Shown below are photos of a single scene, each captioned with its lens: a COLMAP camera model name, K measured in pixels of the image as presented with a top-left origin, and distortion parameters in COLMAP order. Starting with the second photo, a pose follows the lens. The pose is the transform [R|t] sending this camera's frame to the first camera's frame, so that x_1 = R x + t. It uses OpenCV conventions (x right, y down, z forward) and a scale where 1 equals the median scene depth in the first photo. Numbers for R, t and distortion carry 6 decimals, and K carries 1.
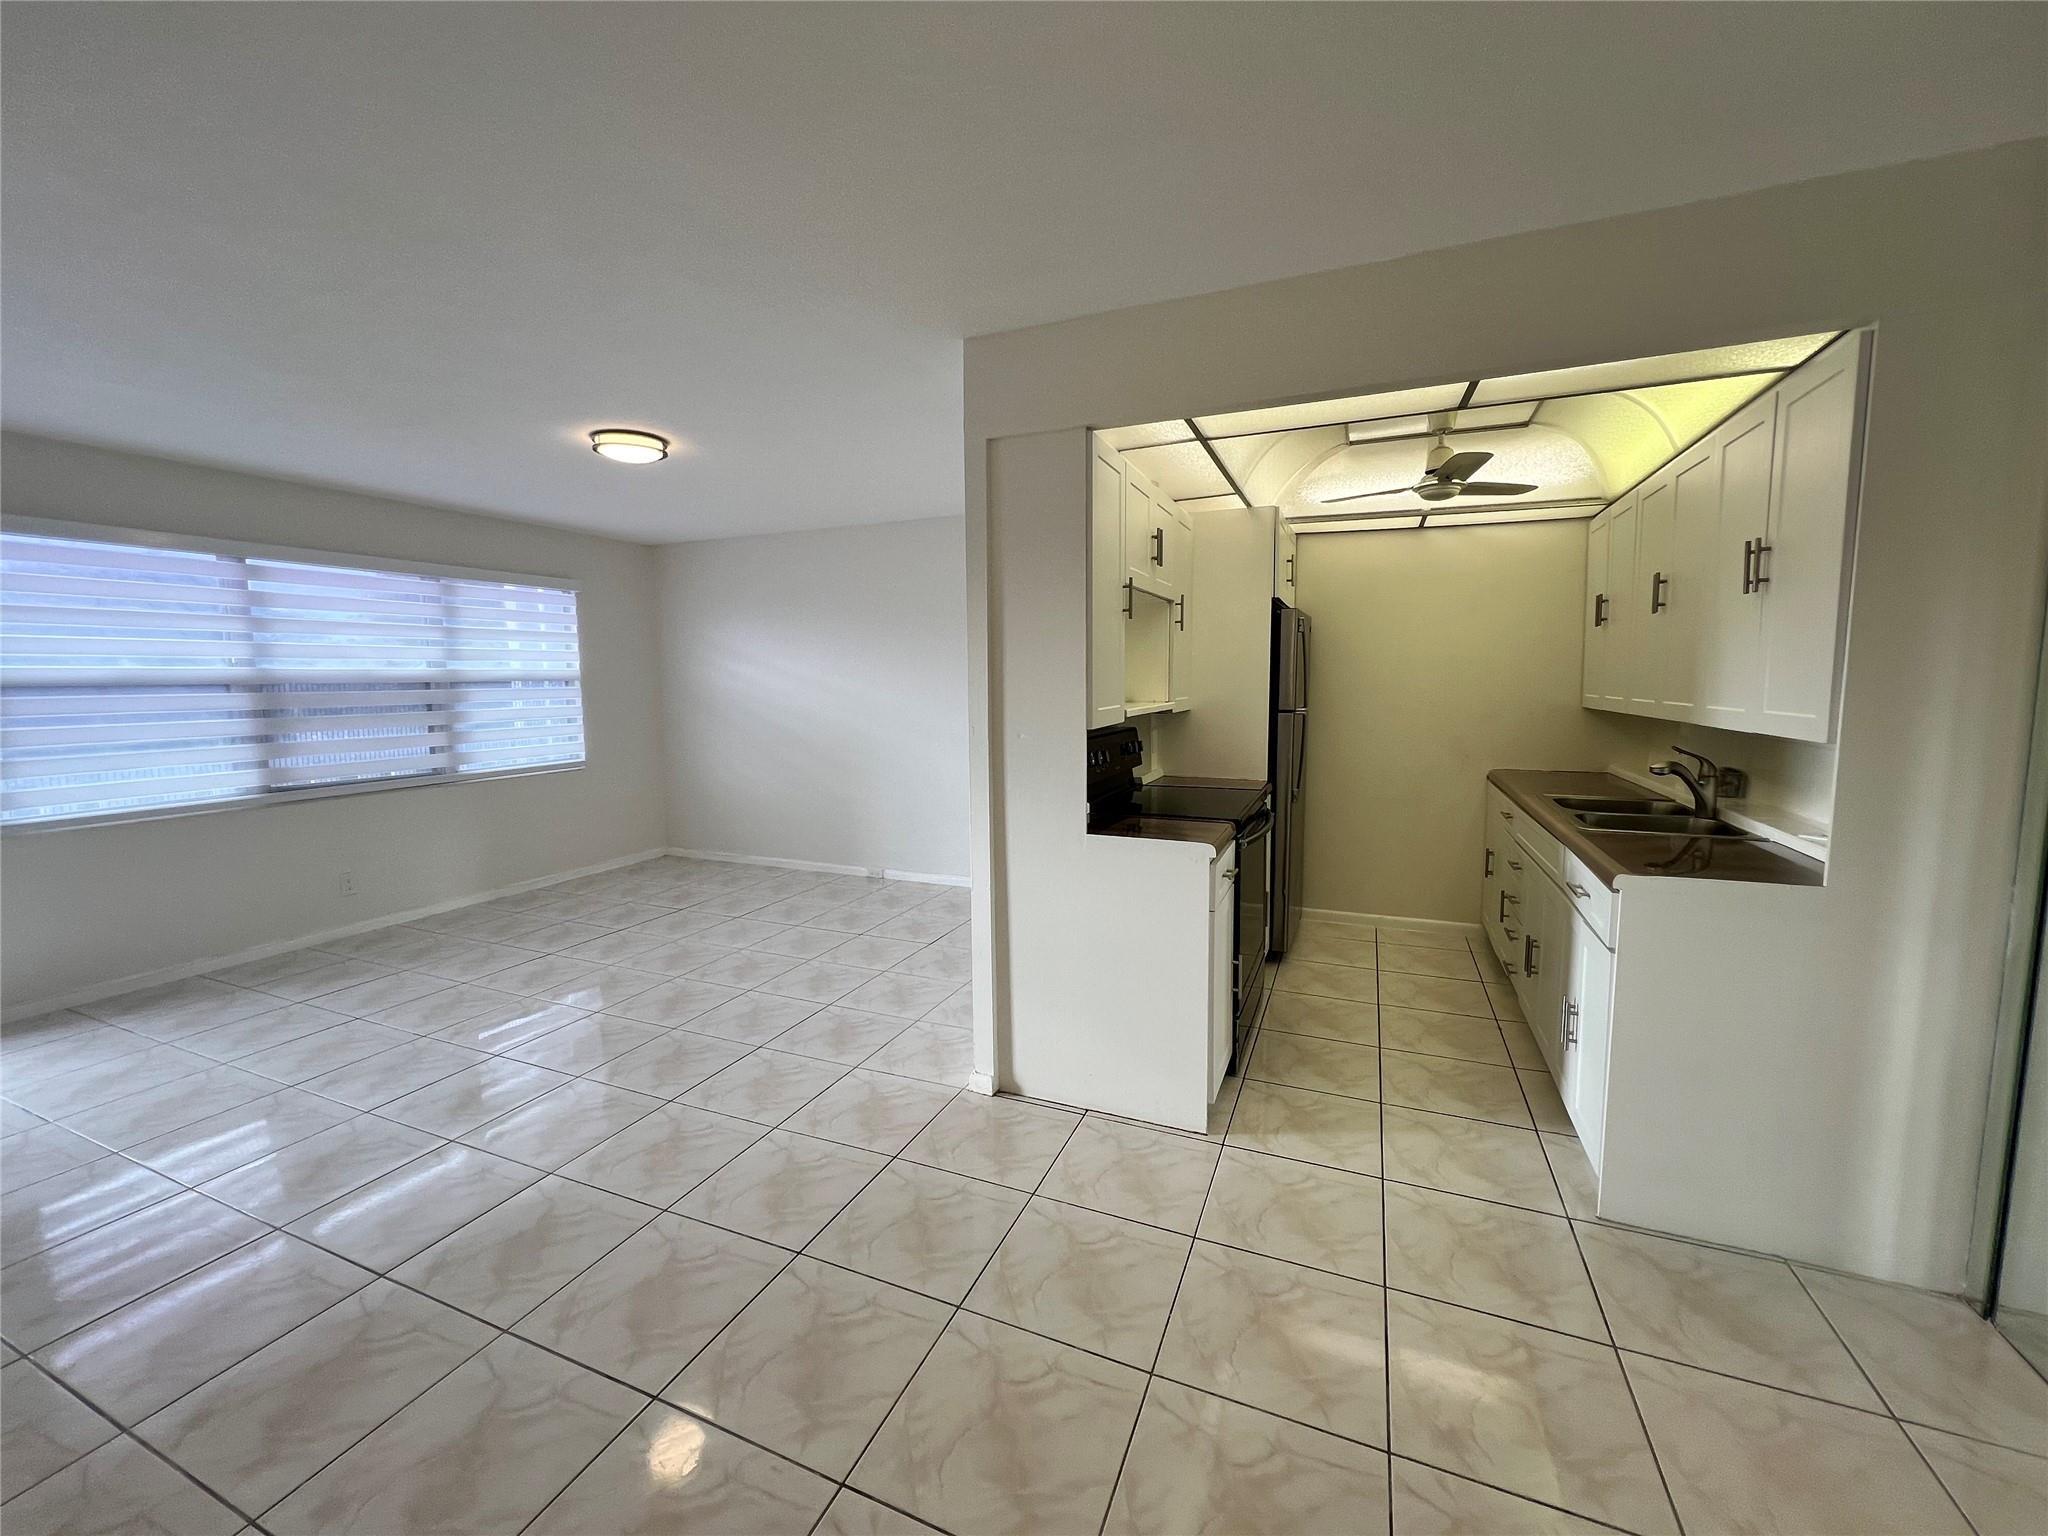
lens RADIAL K [[825.5, 0, 1000.4], [0, 825.5, 766.4], [0, 0, 1]] dist [-0.000272, -0.000203]
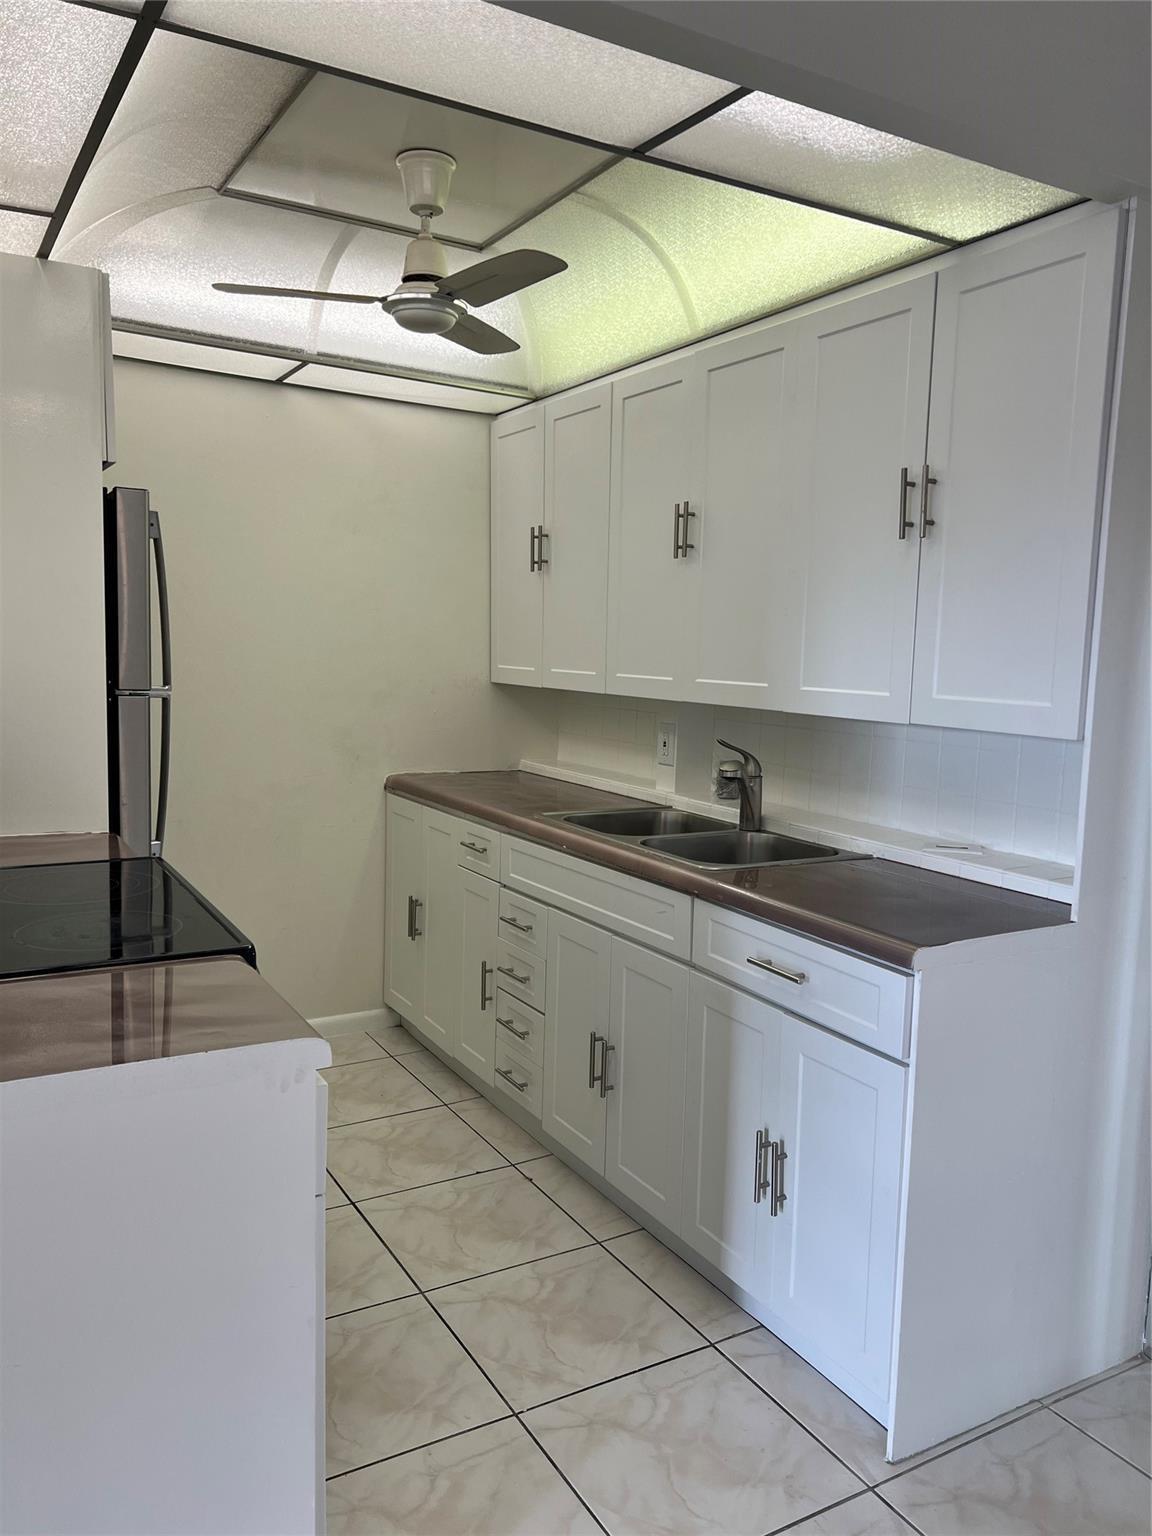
lens RADIAL K [[1156.4, 0, 575.2], [0, 1156.4, 778.9], [0, 0, 1]] dist [0.077177, -0.096832]
pose [[0.585448, -0.072693, 0.807444, -0.097373], [0.054186, 0.997253, 0.050492, -0.042251], [-0.808897, 0.014192, 0.587779, 0.424587]]
